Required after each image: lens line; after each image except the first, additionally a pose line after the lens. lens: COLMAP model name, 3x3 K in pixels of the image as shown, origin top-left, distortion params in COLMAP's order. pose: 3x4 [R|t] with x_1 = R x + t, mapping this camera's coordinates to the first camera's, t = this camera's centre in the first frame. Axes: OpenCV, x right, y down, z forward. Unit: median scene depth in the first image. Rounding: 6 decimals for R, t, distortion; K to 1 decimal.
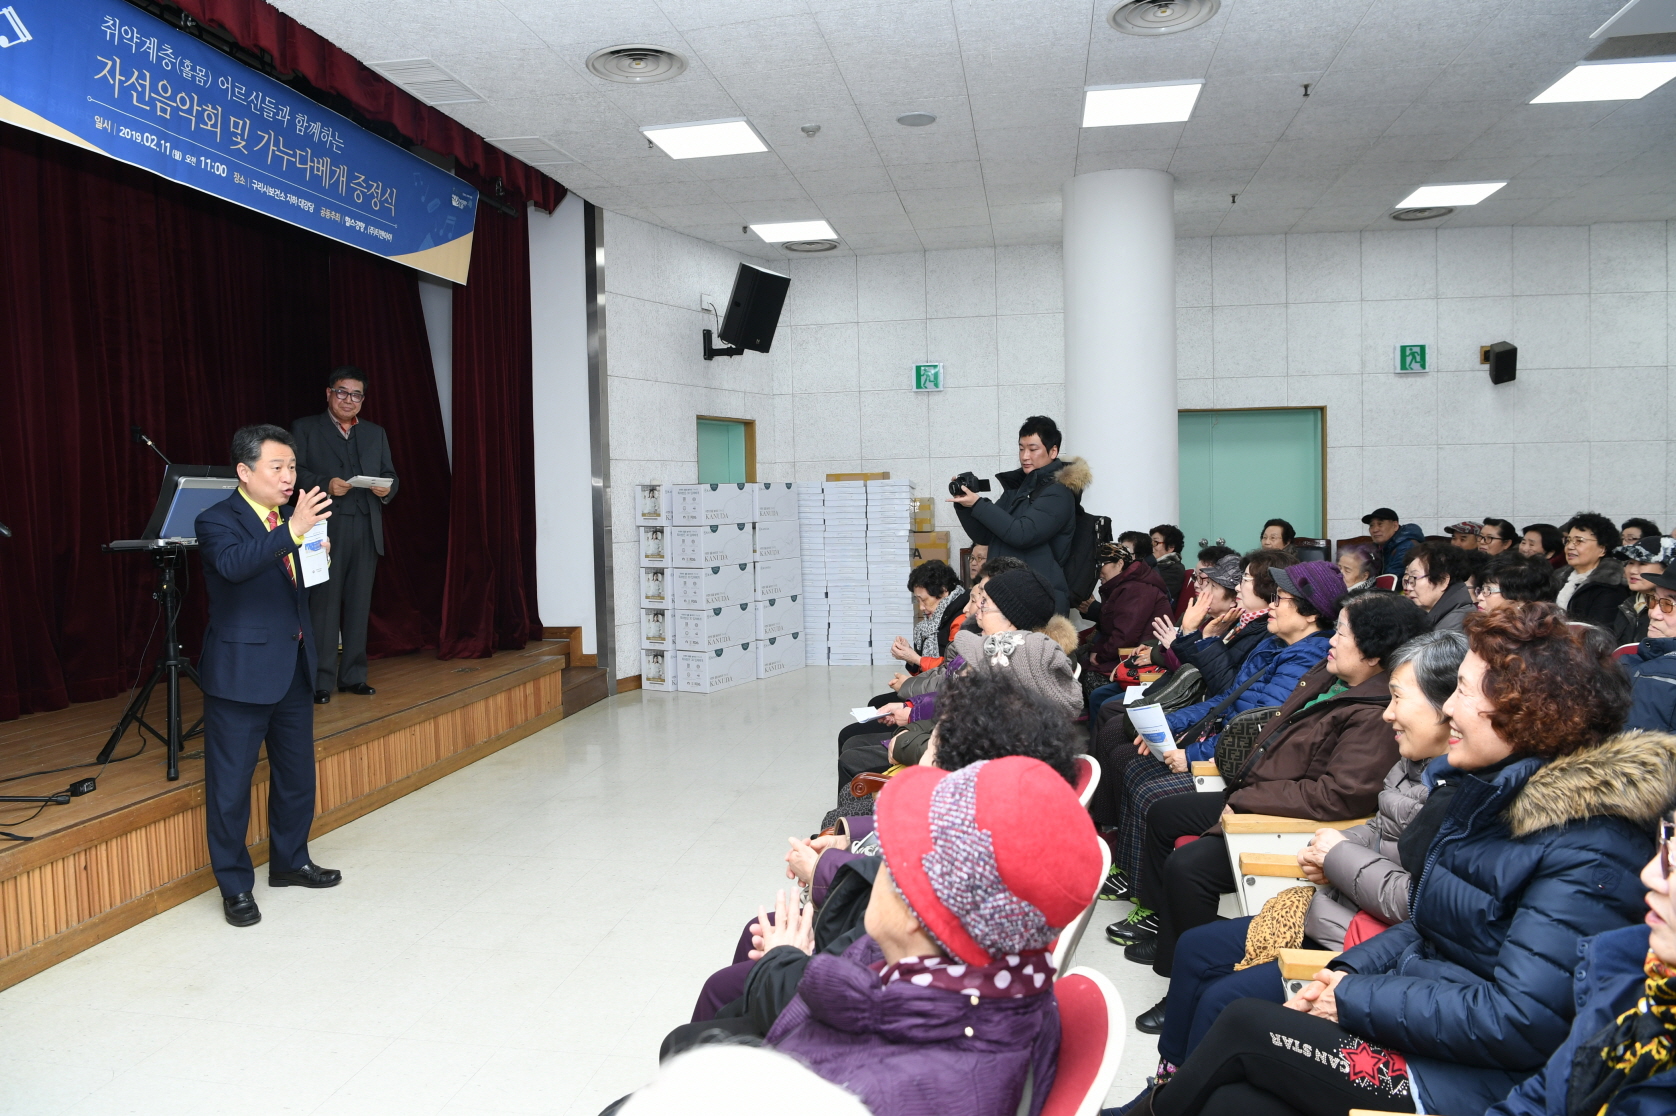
lens RADIAL K [[1180.1, 0, 863.6], [0, 1180.1, 625.7], [0, 0, 1]] dist [-0.038946, 0.000999]
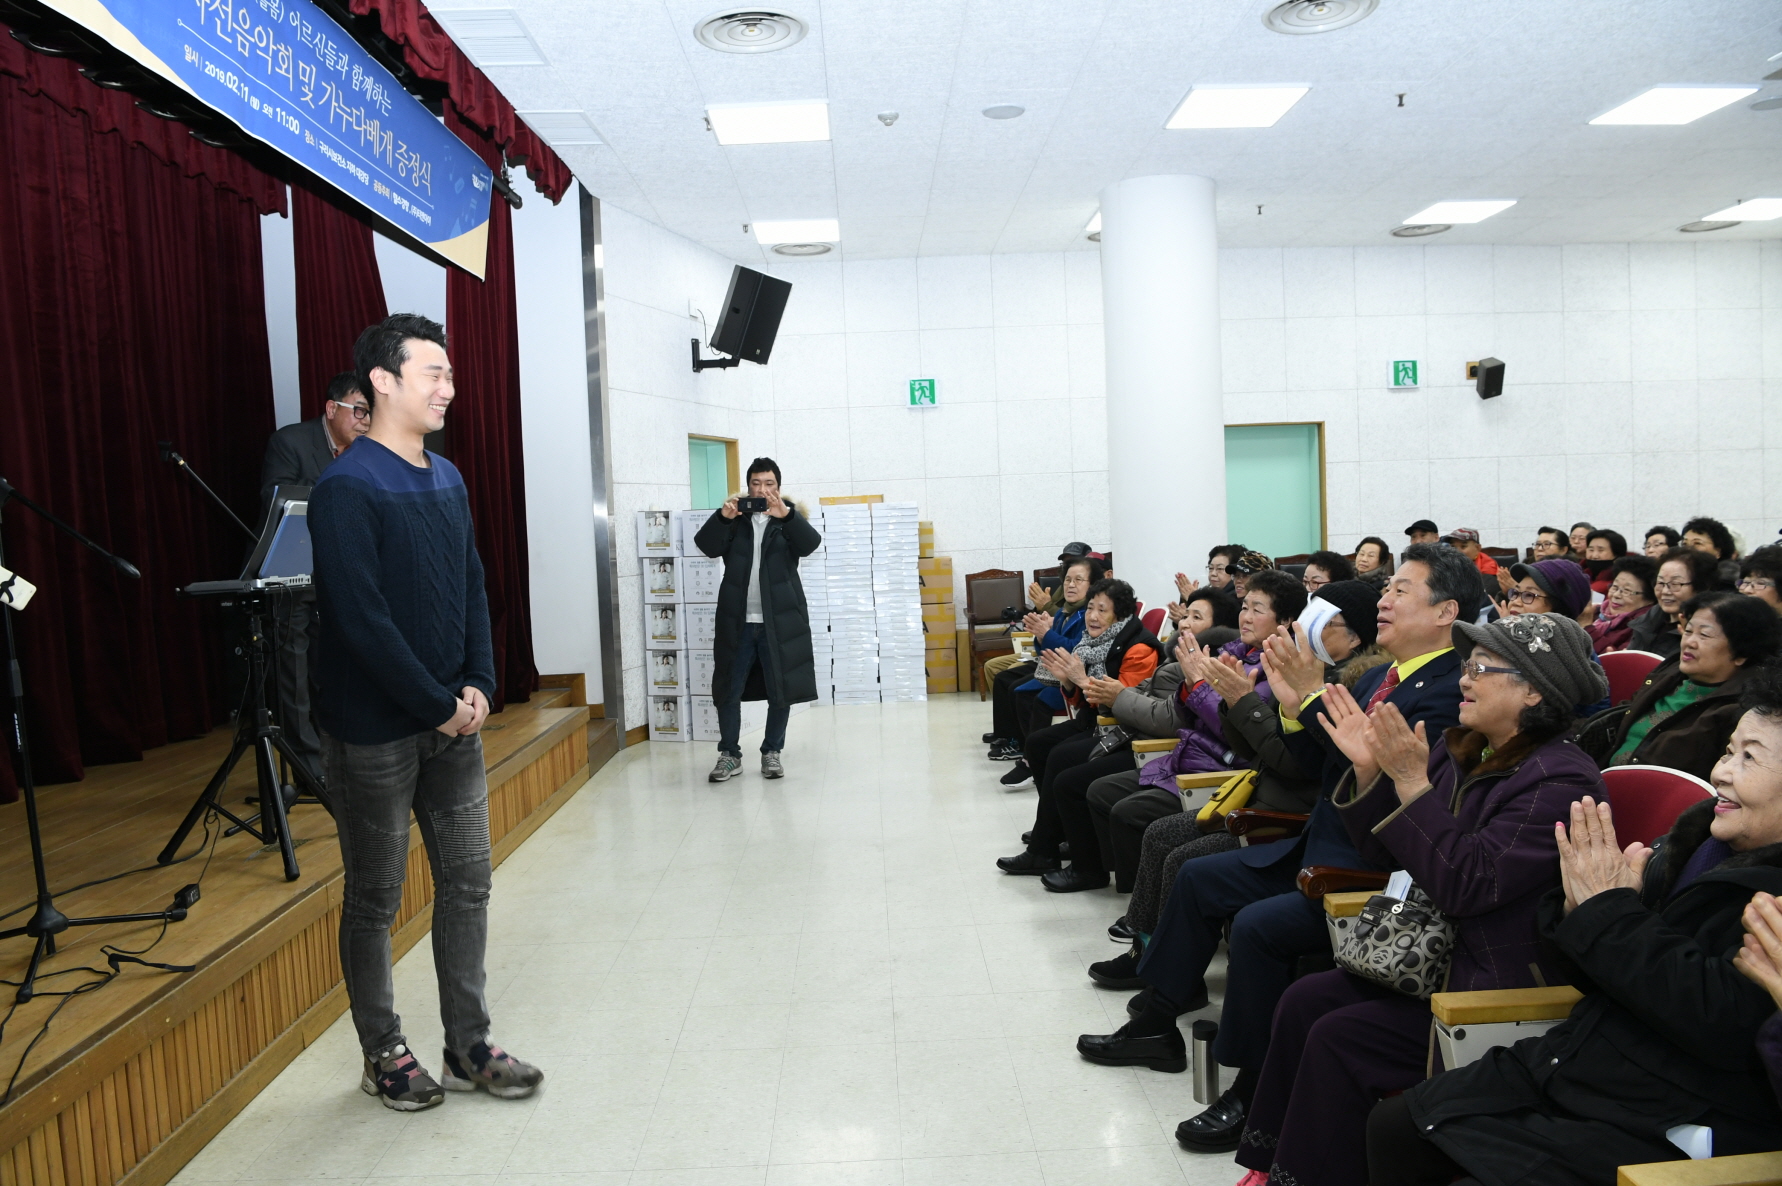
lens RADIAL K [[1243.0, 0, 927.0], [0, 1243.0, 643.7], [0, 0, 1]] dist [-0.037198, 0.000748]
pose [[0.980662, -0.036013, 0.192367, -0.163637], [0.038664, 0.999202, -0.010042, -0.001823], [-0.191851, 0.017285, 0.981272, 0.043295]]
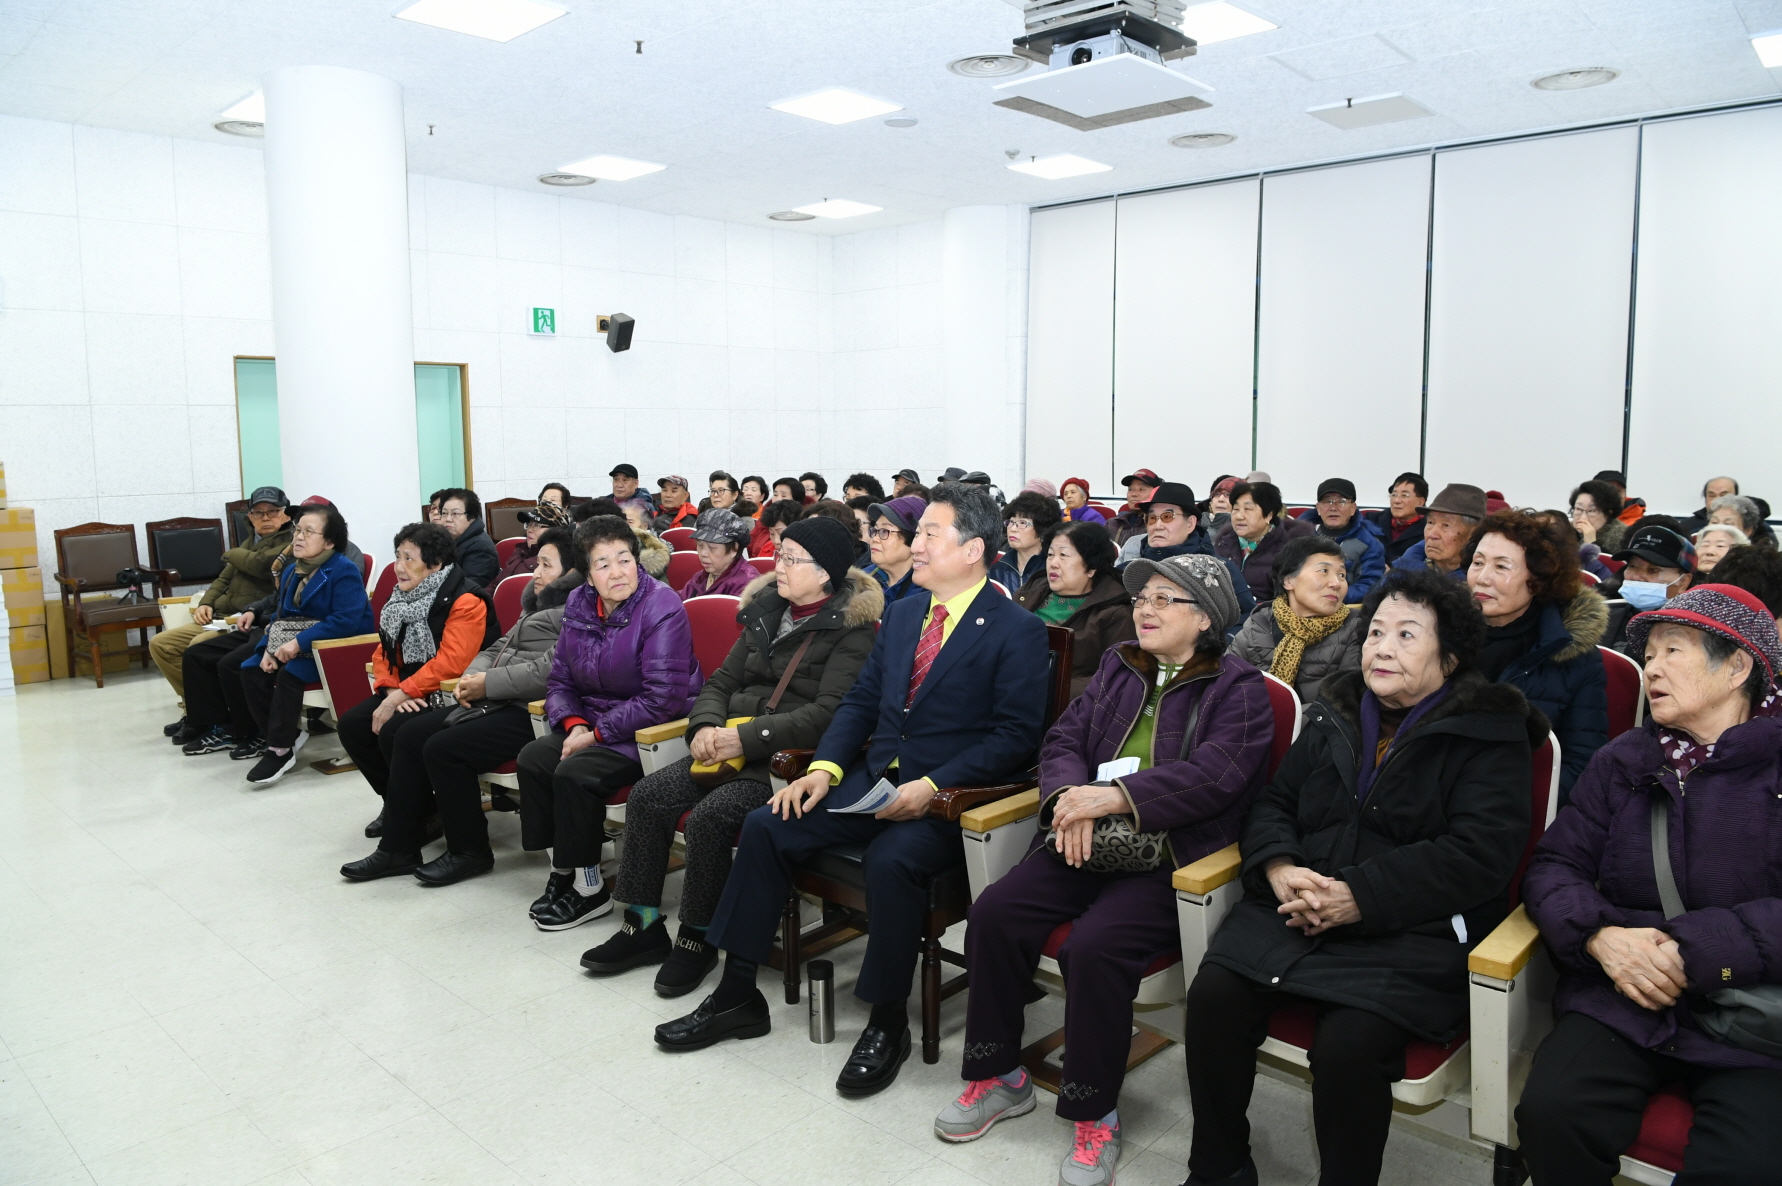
lens RADIAL K [[1247.4, 0, 890.3], [0, 1247.4, 617.5], [0, 0, 1]] dist [-0.063841, 0.000150]
pose [[0.571464, -0.096657, 0.814915, -0.283680], [0.088098, 0.994526, 0.056181, -0.008610], [-0.815885, 0.039687, 0.576851, 0.164895]]
